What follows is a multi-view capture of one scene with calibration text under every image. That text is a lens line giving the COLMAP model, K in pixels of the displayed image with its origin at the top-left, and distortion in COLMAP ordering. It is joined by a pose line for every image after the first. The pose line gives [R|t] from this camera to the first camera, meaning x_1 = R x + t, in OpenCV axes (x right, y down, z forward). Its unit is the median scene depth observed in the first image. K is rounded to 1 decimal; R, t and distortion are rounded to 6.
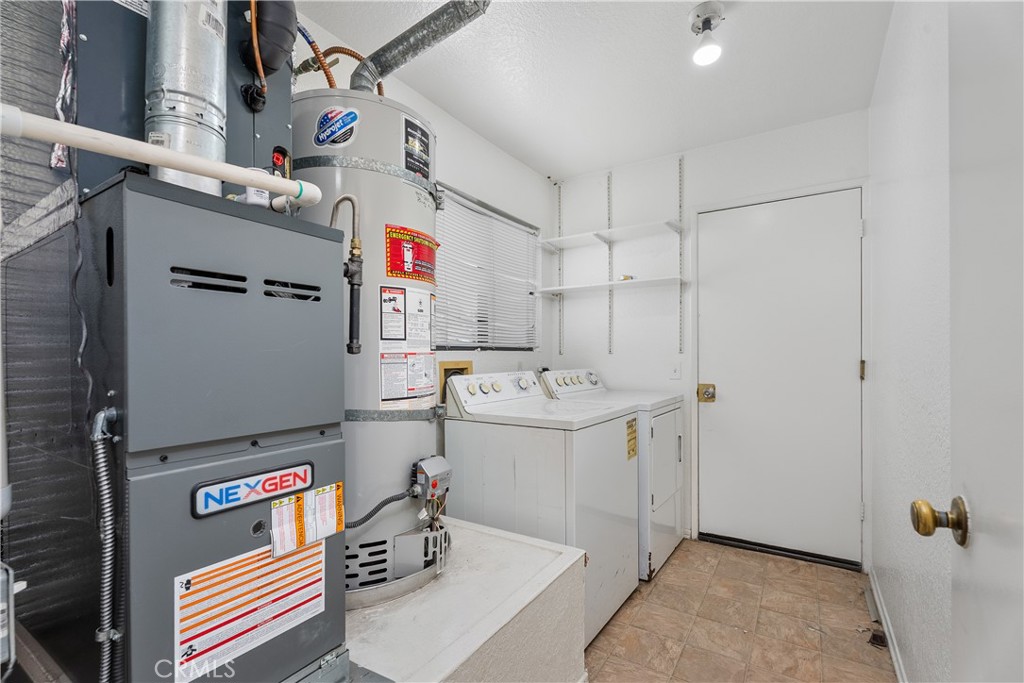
lens RADIAL K [[462.9, 0, 508.3], [0, 462.9, 355.7], [0, 0, 1]] dist [0.001180, 0.000018]
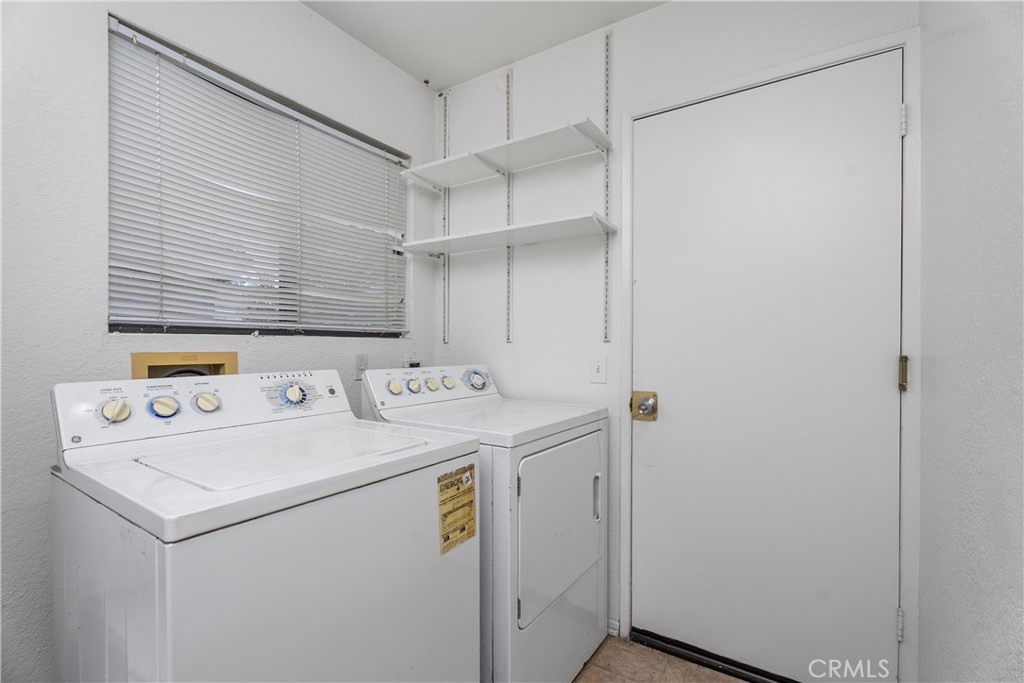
lens RADIAL K [[456.8, 0, 510.6], [0, 456.8, 346.7], [0, 0, 1]] dist [0.001899, -0.000537]
pose [[0.999965, 0.007431, -0.003869, 0.247426], [-0.007430, 0.999972, 0.000220, 0.001362], [0.003871, -0.000191, 0.999992, 0.378304]]
